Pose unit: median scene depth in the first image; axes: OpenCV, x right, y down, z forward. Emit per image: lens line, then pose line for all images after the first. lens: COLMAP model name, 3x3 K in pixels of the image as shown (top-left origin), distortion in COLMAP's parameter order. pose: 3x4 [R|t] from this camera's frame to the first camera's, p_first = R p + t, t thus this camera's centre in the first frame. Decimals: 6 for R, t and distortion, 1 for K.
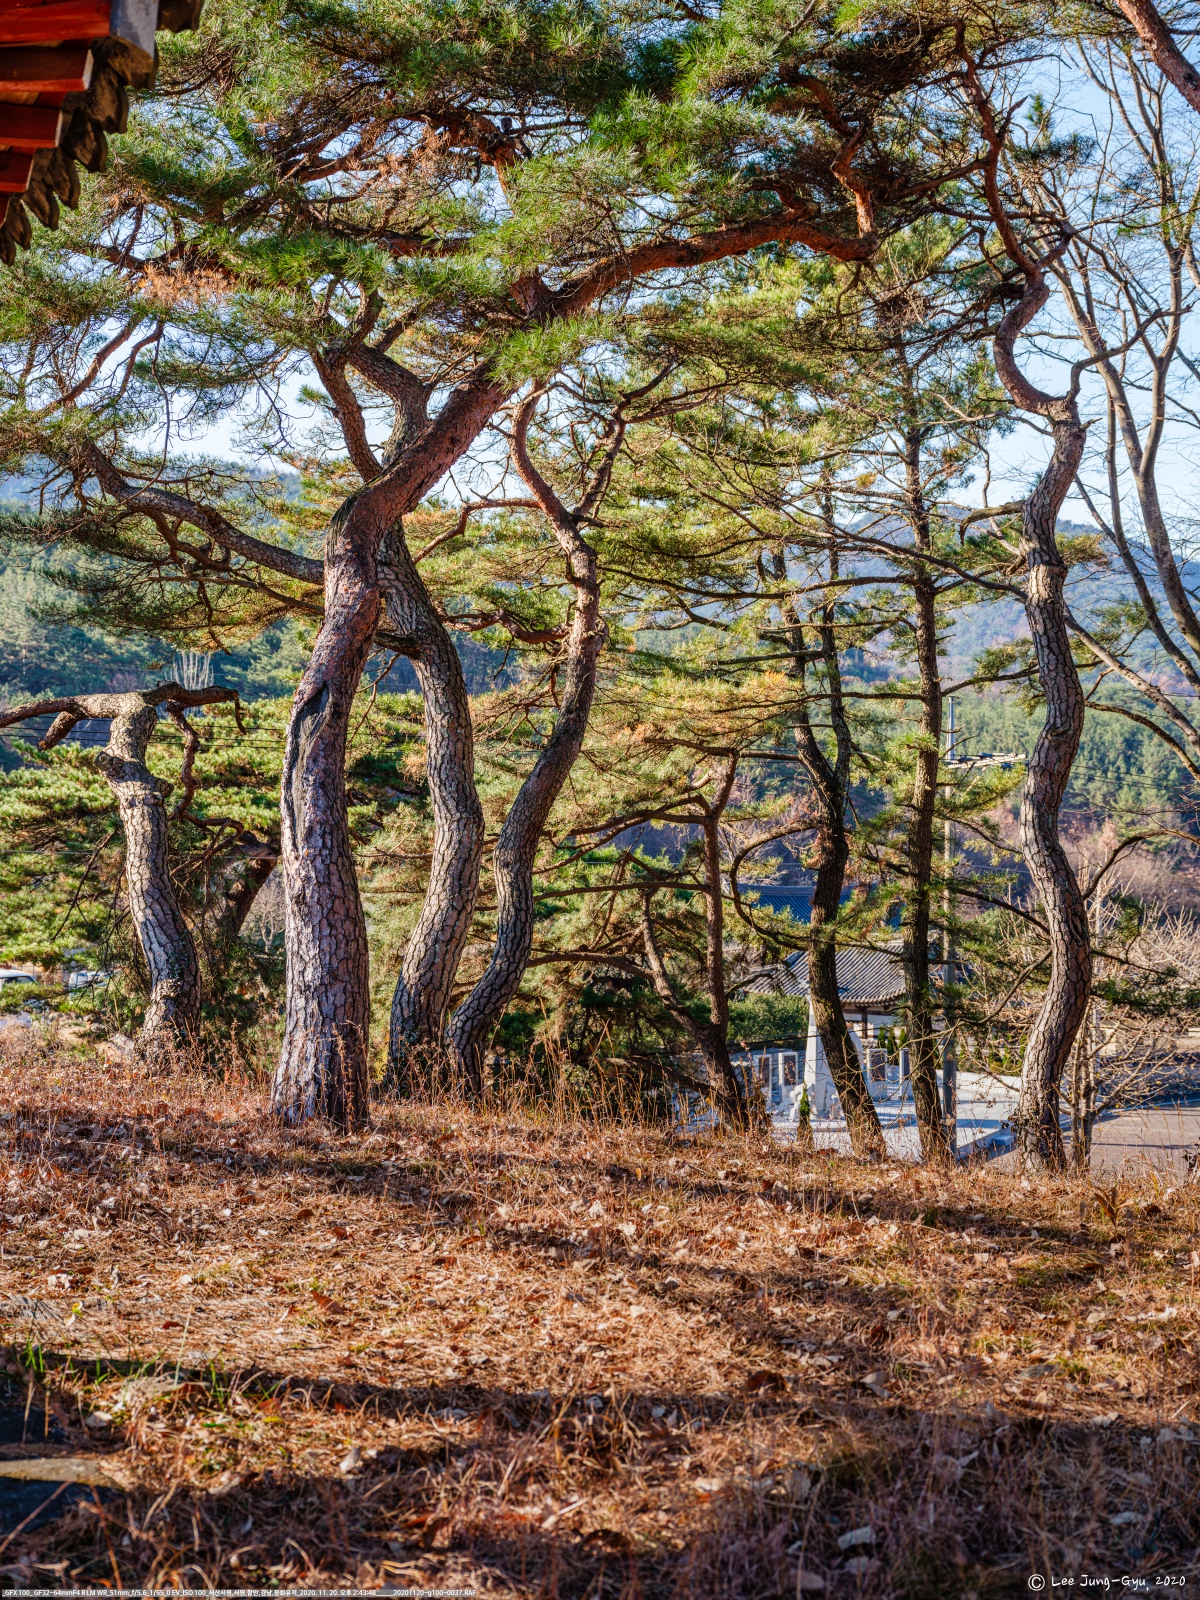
lens RADIAL K [[2310.6, 0, 600.0], [0, 2310.6, 800.0], [0, 0, 1]] dist [0.117001, -0.633681]
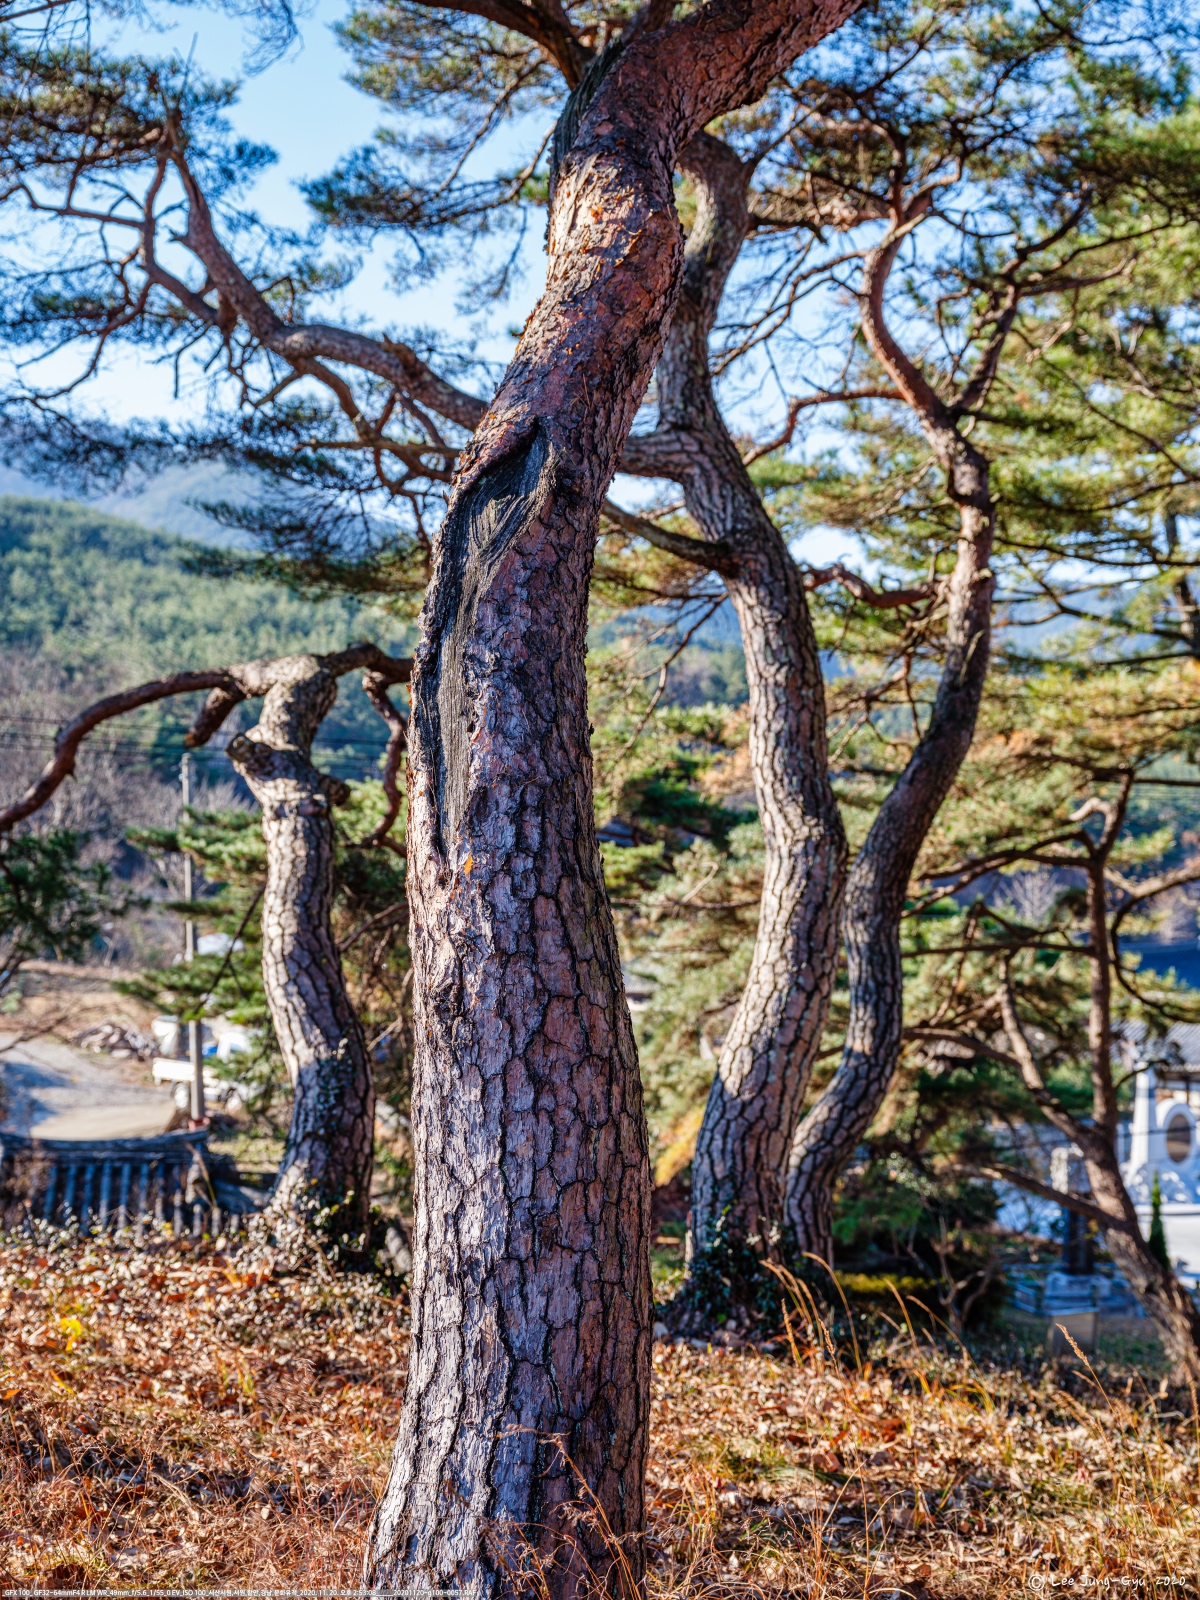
lens RADIAL K [[2233.4, 0, 600.0], [0, 2233.4, 800.0], [0, 0, 1]] dist [0.044447, -0.225007]
pose [[0.992125, -0.000895, -0.125252, -0.032716], [-0.002349, 0.999666, -0.025743, 0.010698], [0.125233, 0.025835, 0.991791, 0.333131]]
